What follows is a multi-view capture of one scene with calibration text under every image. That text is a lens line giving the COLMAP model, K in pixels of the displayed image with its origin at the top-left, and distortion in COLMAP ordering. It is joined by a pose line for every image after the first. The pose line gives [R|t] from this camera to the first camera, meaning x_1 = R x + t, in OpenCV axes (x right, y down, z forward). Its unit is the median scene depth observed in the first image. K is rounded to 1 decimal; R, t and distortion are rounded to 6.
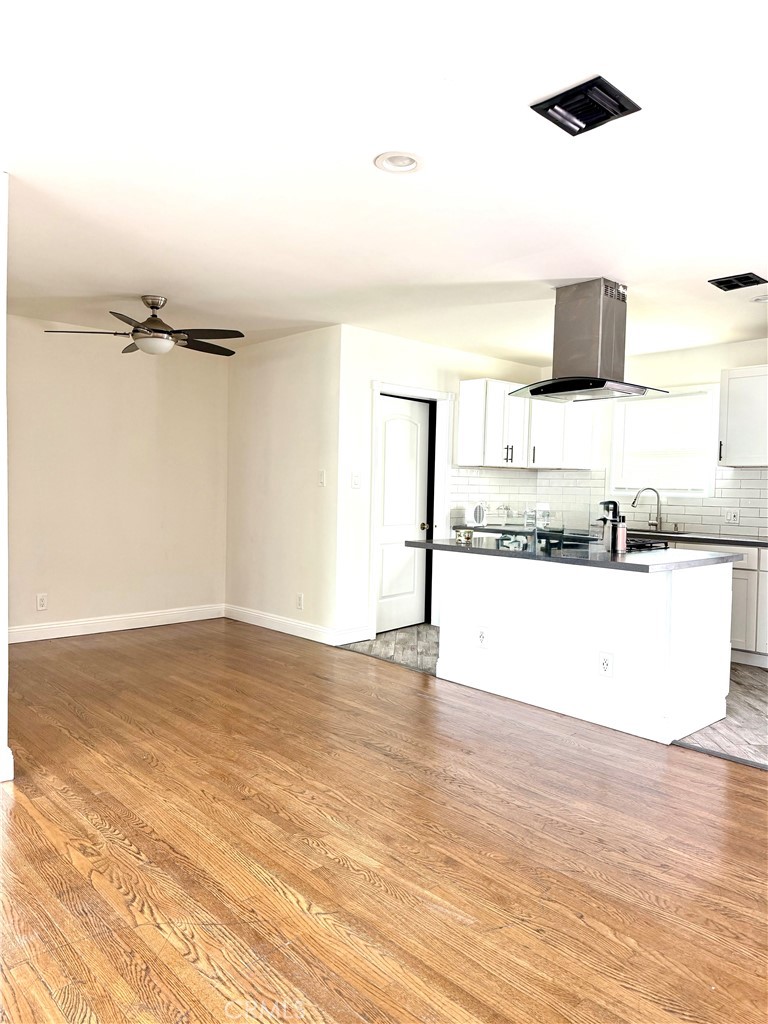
lens RADIAL K [[724.5, 0, 384.8], [0, 724.5, 509.9], [0, 0, 1]] dist [0.071781, -0.090128]
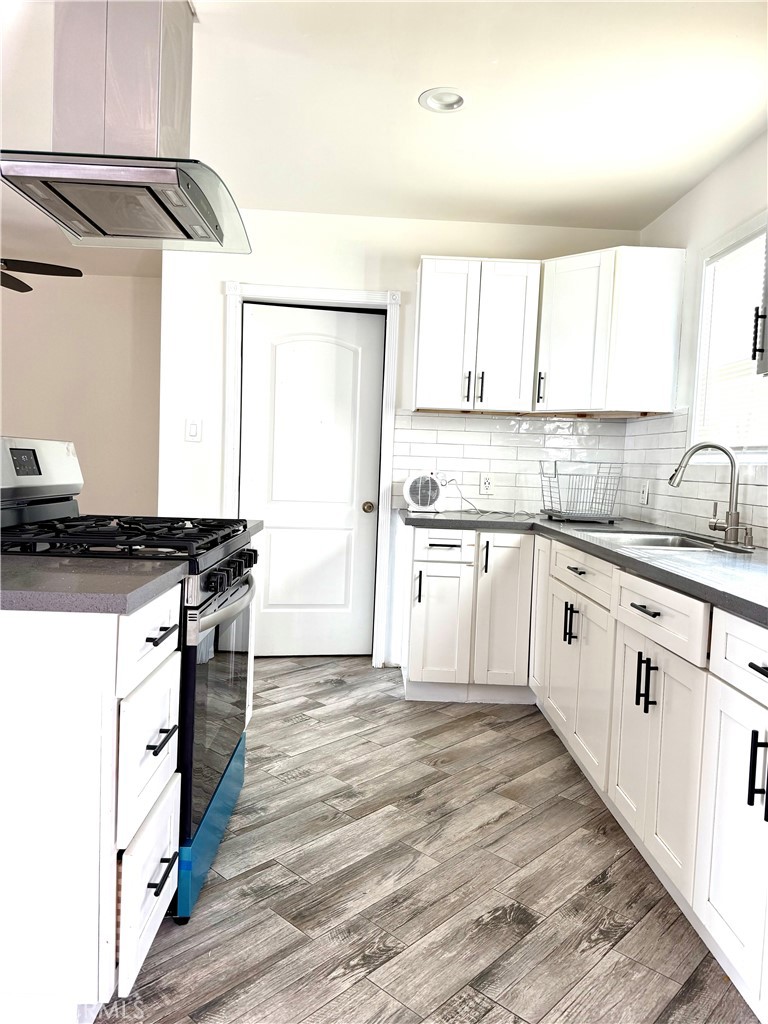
lens RADIAL K [[724.5, 0, 384.8], [0, 724.5, 509.9], [0, 0, 1]] dist [0.071781, -0.090128]
pose [[0.753540, 0.055099, -0.655089, 0.504594], [-0.046253, 0.998456, 0.030775, 0.004948], [0.655773, 0.007110, 0.754925, 0.534550]]
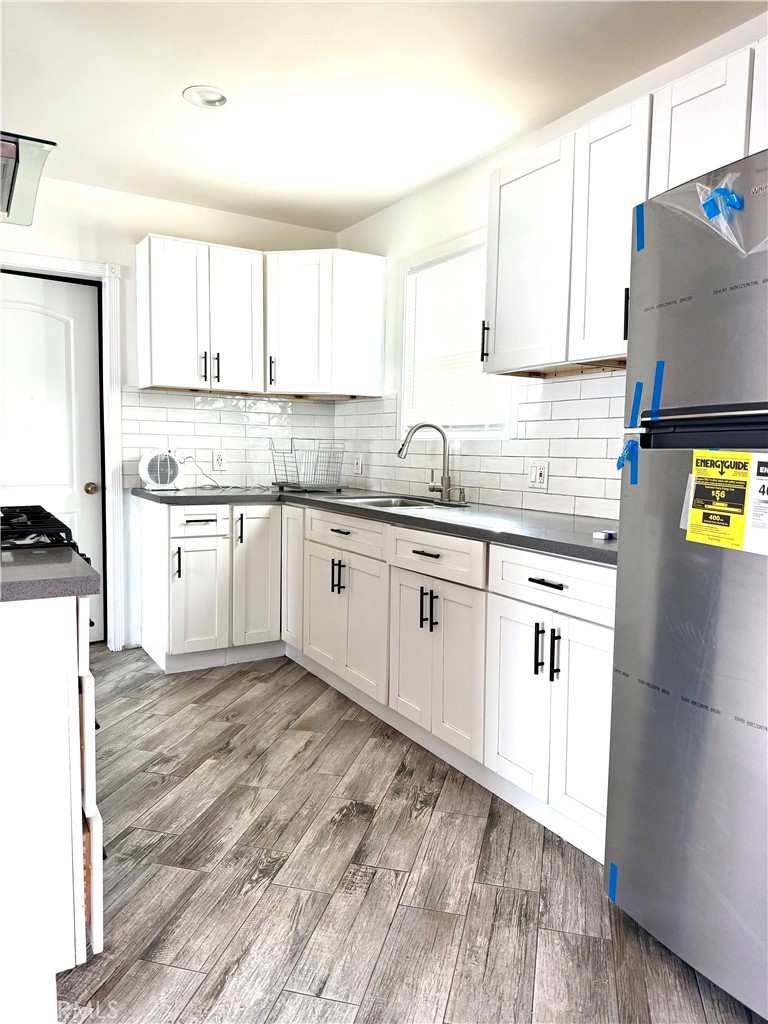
lens RADIAL K [[720.6, 0, 383.9], [0, 720.6, 514.1], [0, 0, 1]] dist [0.141722, -0.191143]
pose [[0.976639, 0.019863, -0.213967, 0.447555], [-0.007475, 0.998256, 0.058551, 0.006684], [0.214757, -0.055584, 0.975084, 0.448242]]
